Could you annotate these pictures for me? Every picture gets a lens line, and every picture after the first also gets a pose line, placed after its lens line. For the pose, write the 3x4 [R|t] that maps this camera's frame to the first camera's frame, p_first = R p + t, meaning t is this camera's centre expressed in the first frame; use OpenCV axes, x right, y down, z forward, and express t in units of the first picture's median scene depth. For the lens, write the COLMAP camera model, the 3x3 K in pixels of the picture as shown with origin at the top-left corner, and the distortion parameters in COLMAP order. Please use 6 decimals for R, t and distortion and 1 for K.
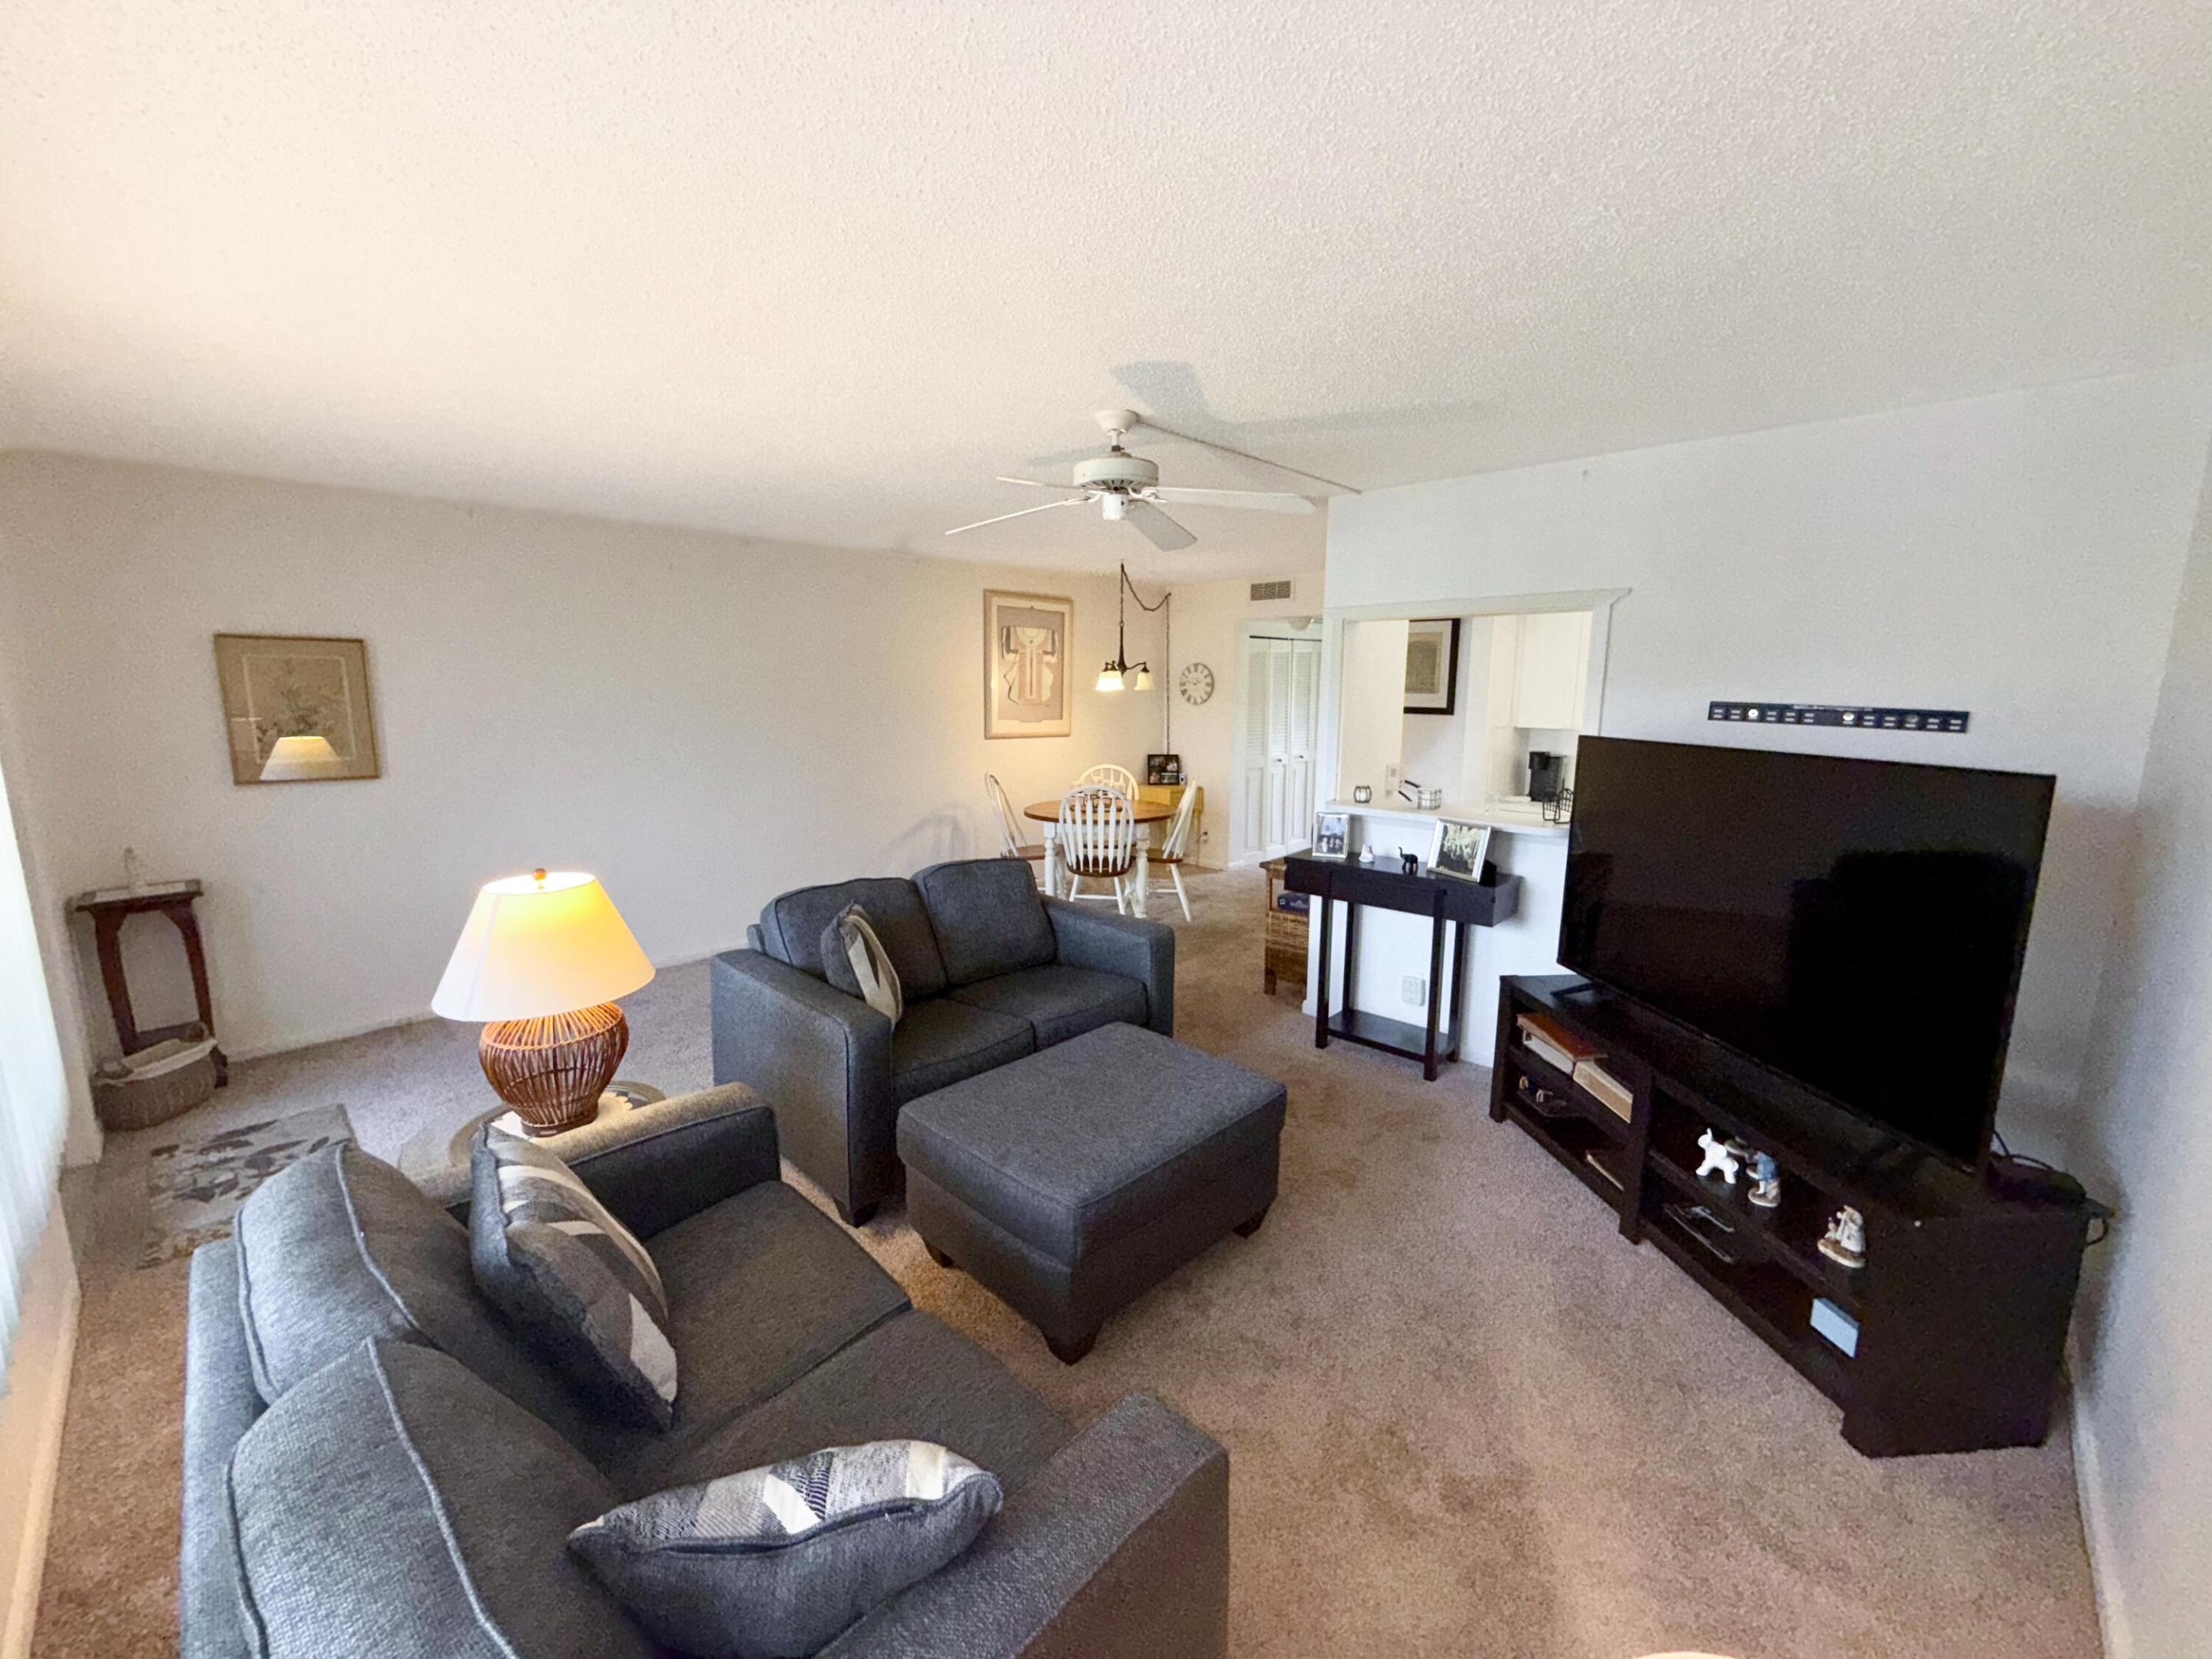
lens RADIAL K [[879.9, 0, 1102.8], [0, 879.9, 828.6], [0, 0, 1]] dist [-0.001083, -0.000021]
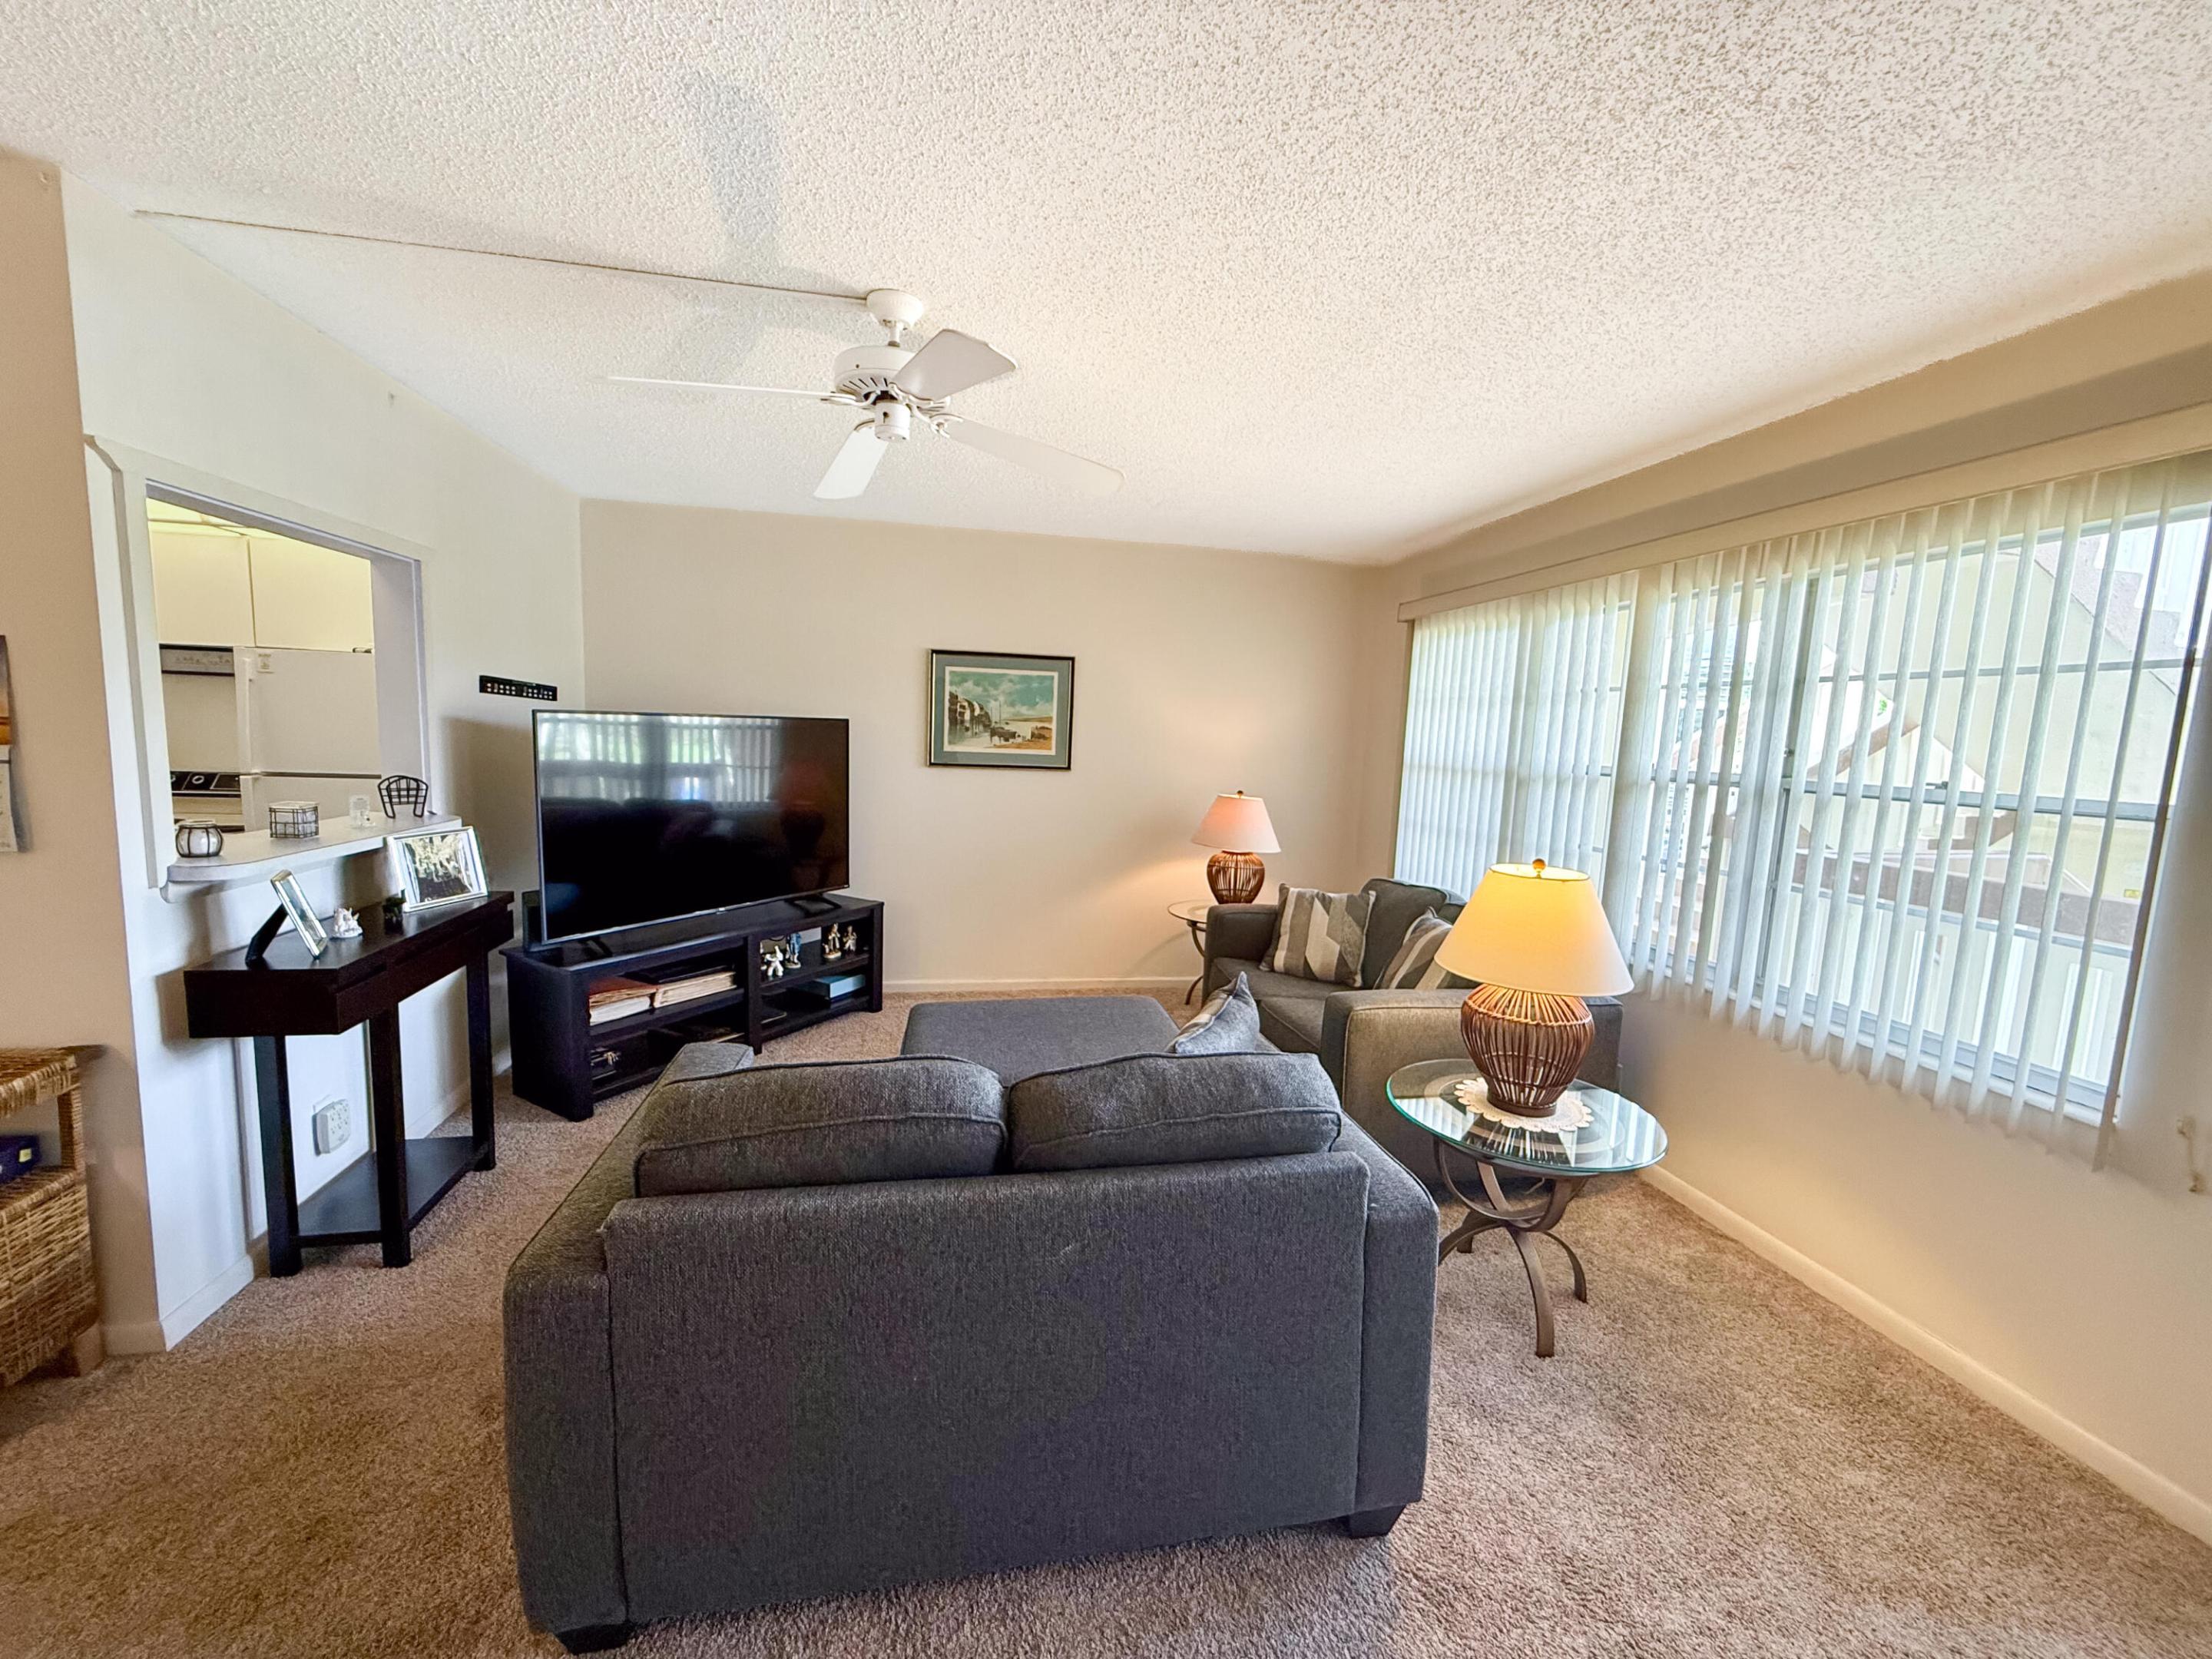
lens RADIAL K [[879.9, 0, 1102.8], [0, 879.9, 828.6], [0, 0, 1]] dist [-0.001083, -0.000021]
pose [[-0.816558, -0.103464, 0.567916, -0.473120], [0.052016, 0.966617, 0.250890, -0.165353], [-0.574915, 0.234407, -0.783917, 1.239384]]
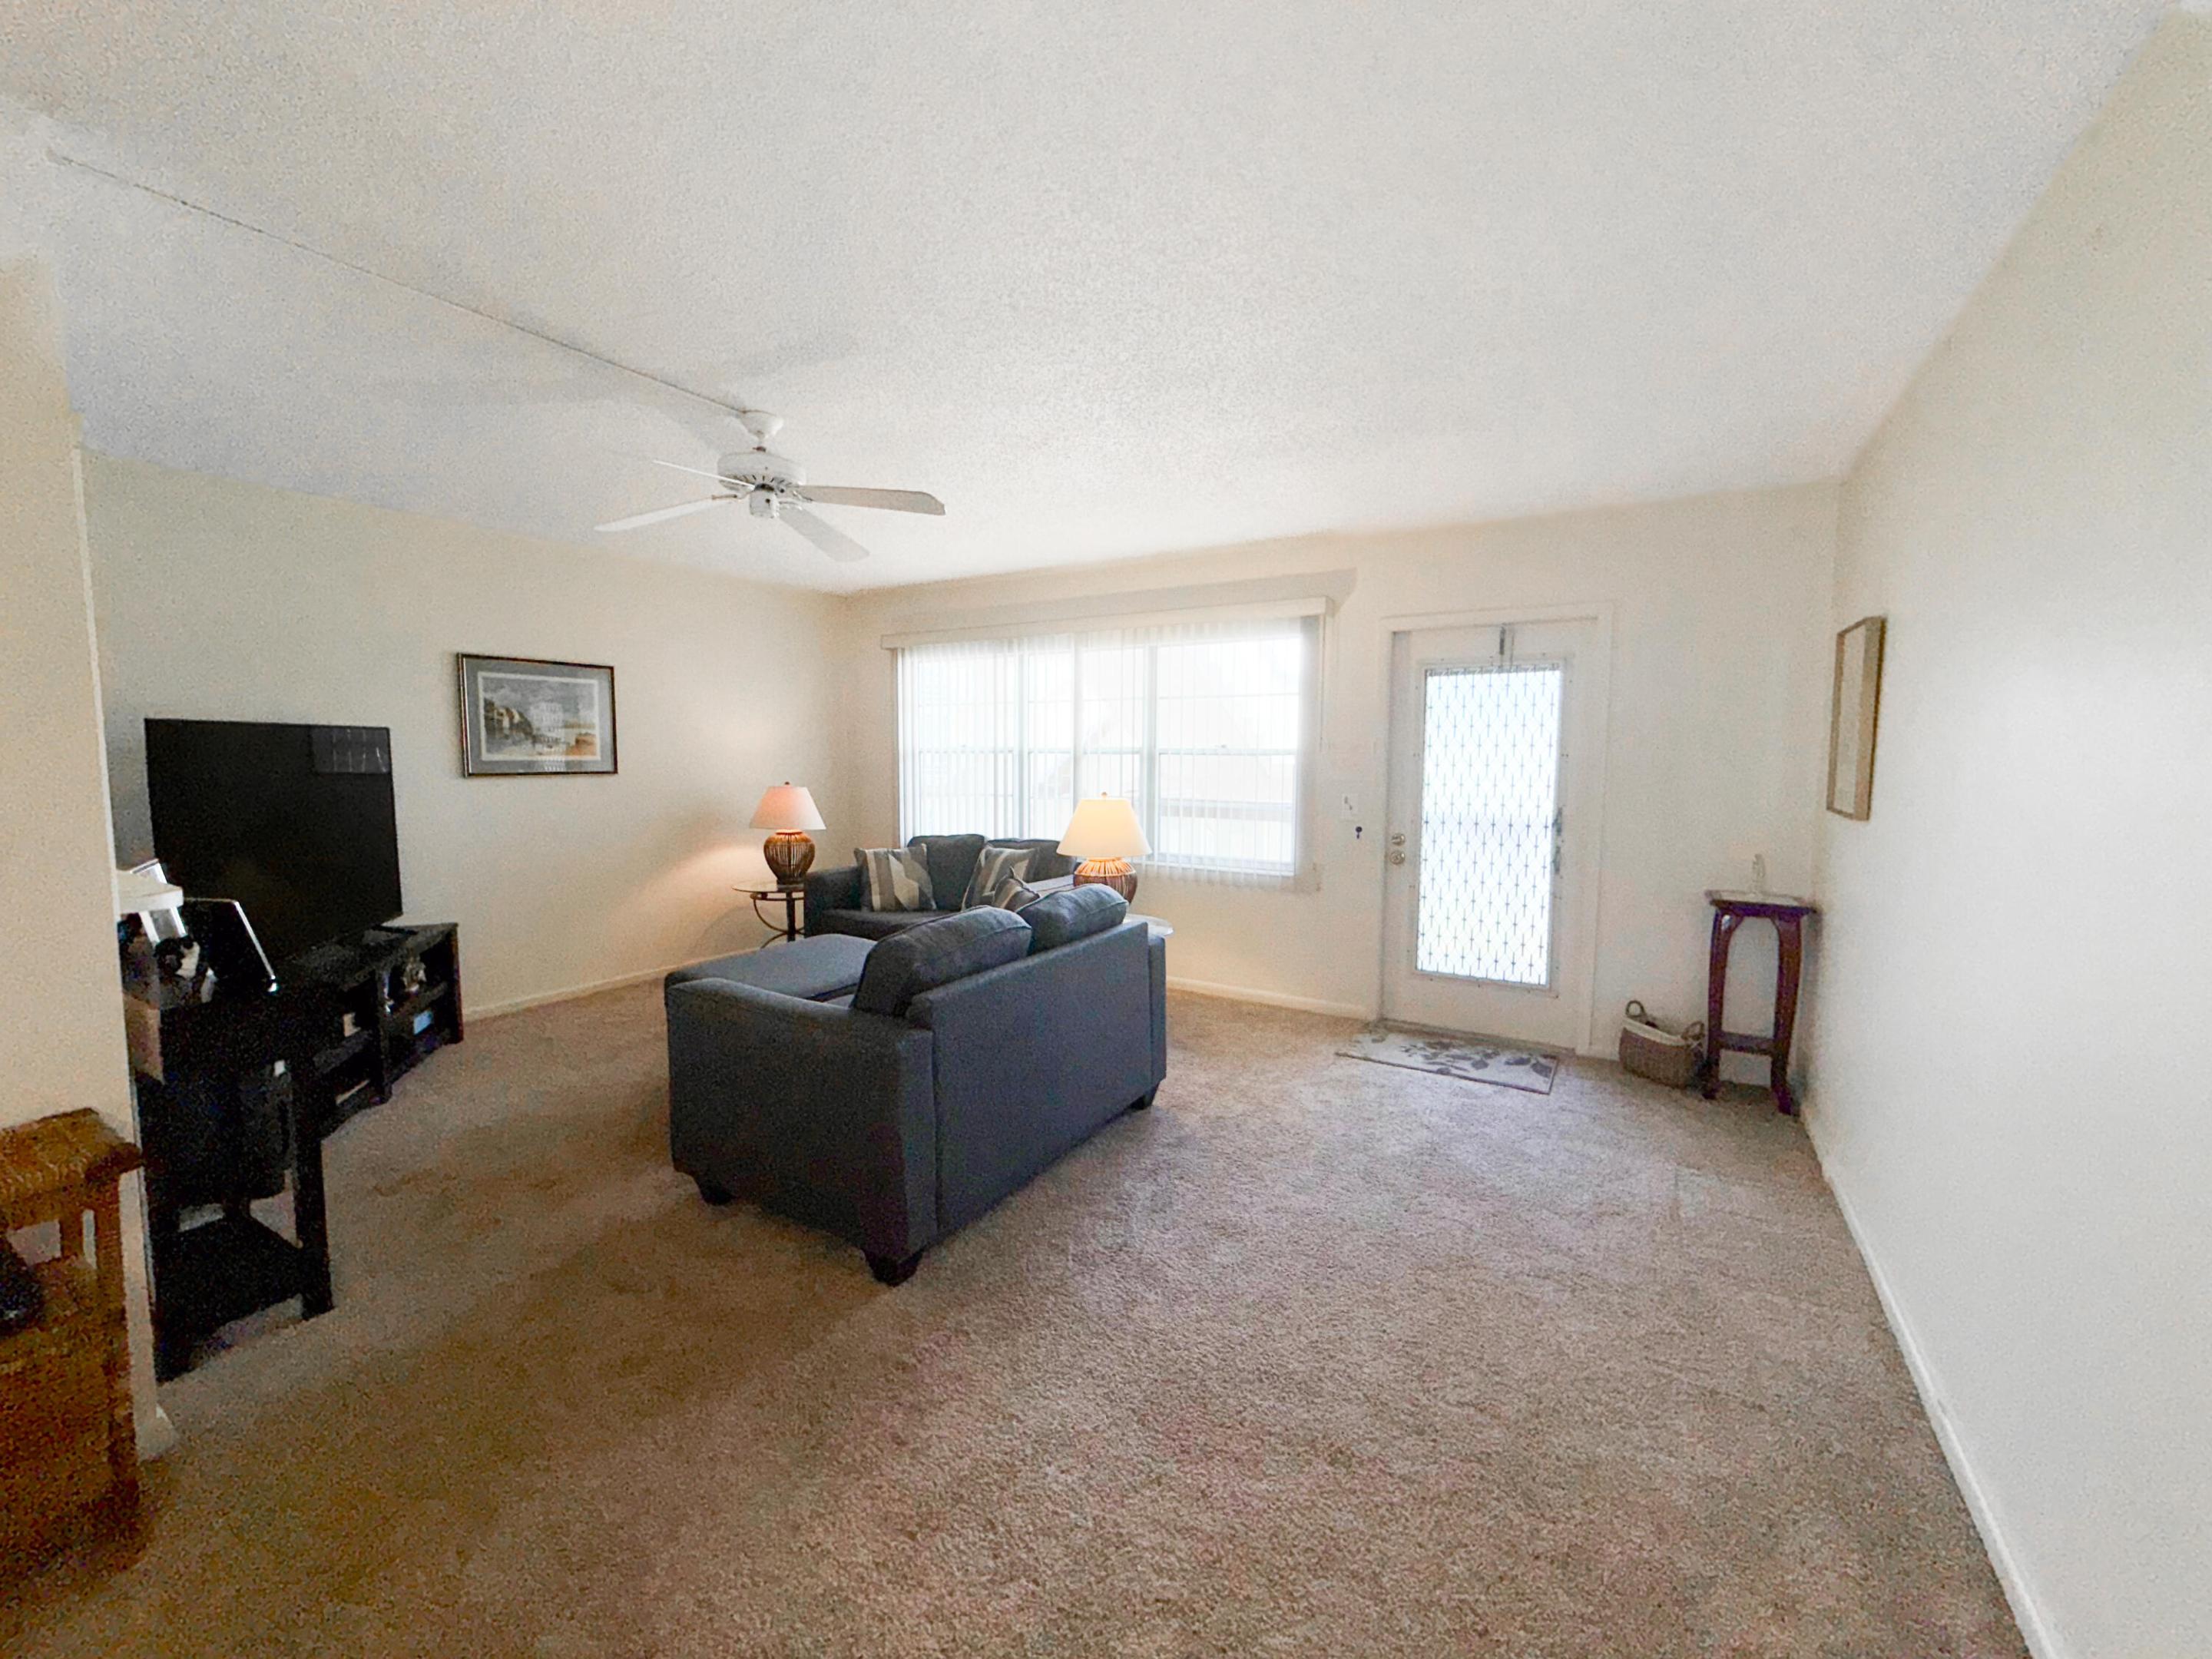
lens RADIAL K [[879.9, 0, 1102.8], [0, 879.9, 828.6], [0, 0, 1]] dist [-0.001083, -0.000021]
pose [[-0.976305, 0.009391, -0.216195, -0.121395], [-0.045611, 0.967683, 0.248010, -0.214979], [0.211537, 0.251994, -0.944326, 1.696419]]
